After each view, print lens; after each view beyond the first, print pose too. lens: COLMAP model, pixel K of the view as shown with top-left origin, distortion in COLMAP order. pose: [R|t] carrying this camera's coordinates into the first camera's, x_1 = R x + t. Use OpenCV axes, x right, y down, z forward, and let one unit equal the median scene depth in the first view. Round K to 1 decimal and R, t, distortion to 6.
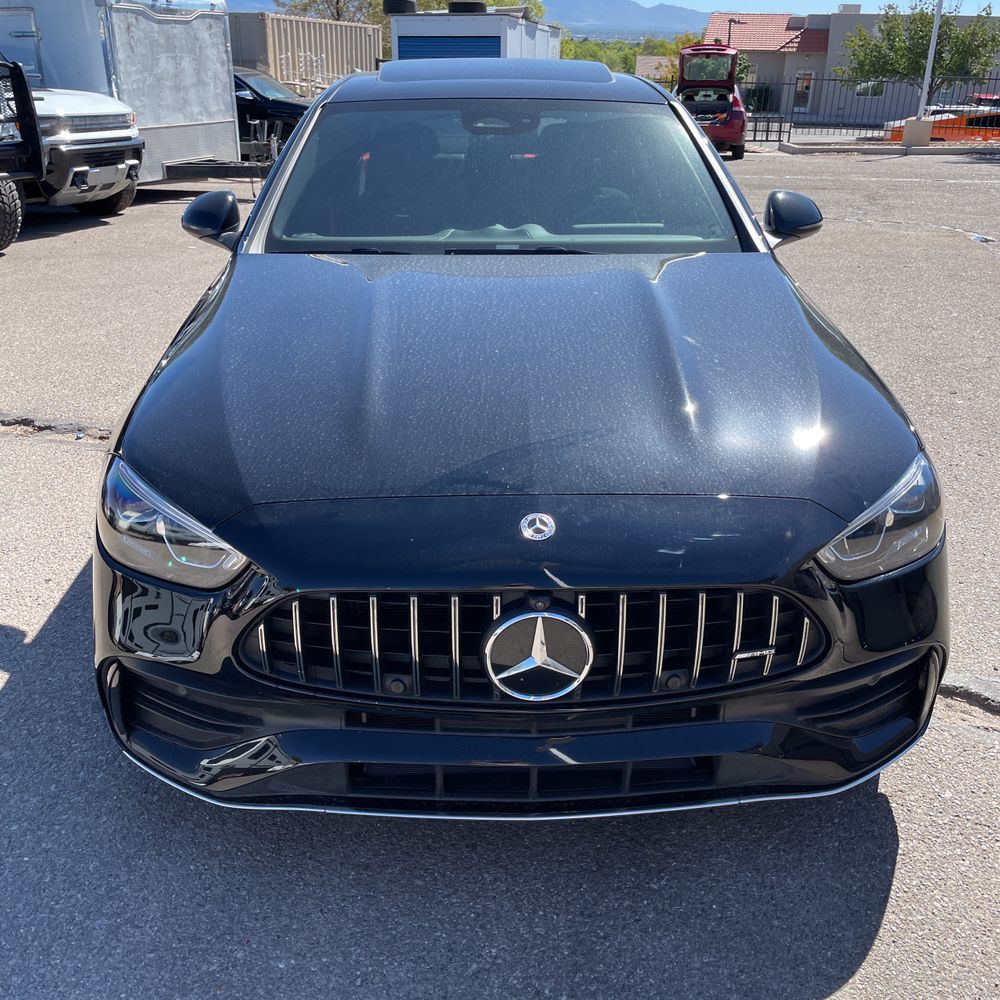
lens RADIAL K [[1026.8, 0, 498.0], [0, 1026.8, 506.0], [0, 0, 1]] dist [0.022851, 0.000000]
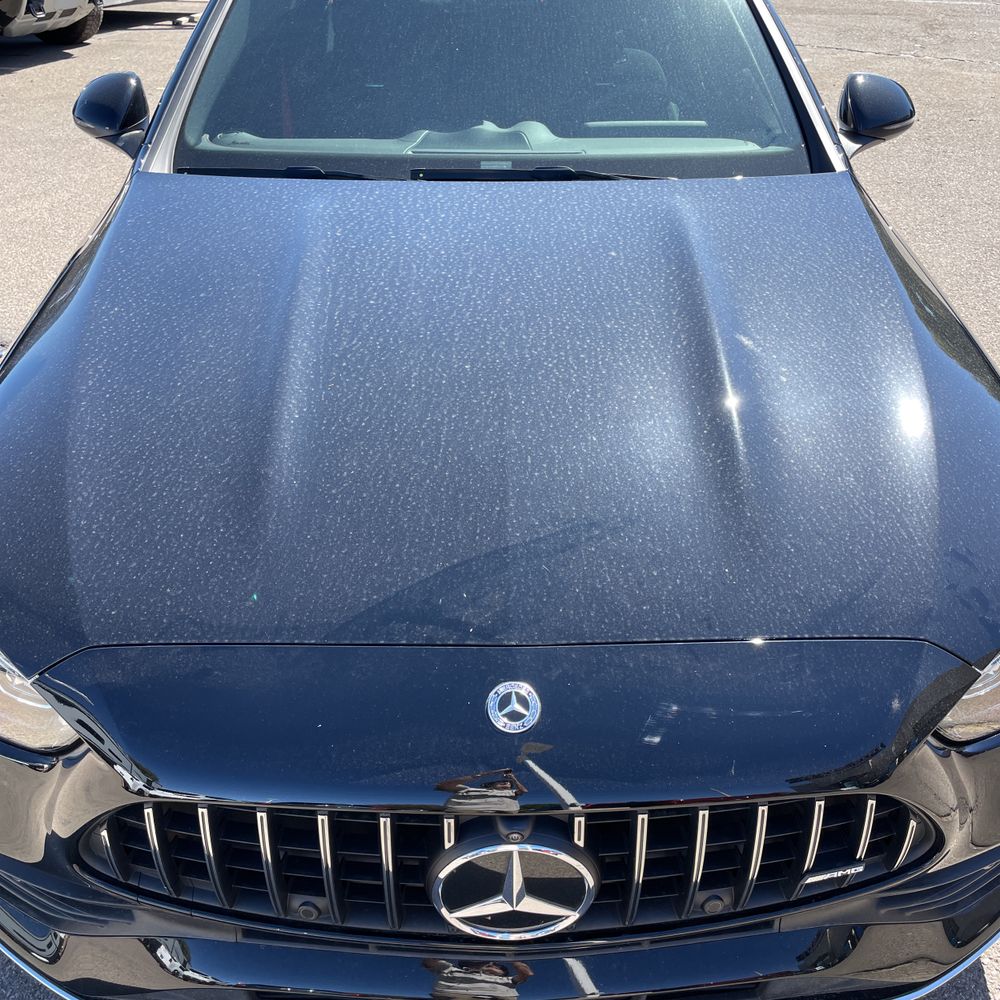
lens RADIAL K [[1026.8, 0, 498.8], [0, 1026.8, 497.9], [0, 0, 1]] dist [0.022851, 0.000000]
pose [[0.999906, 0.008172, -0.011029, 0.029555], [-0.006416, 0.988544, 0.150797, -0.174351], [0.012135, -0.150712, 0.988503, 0.314770]]
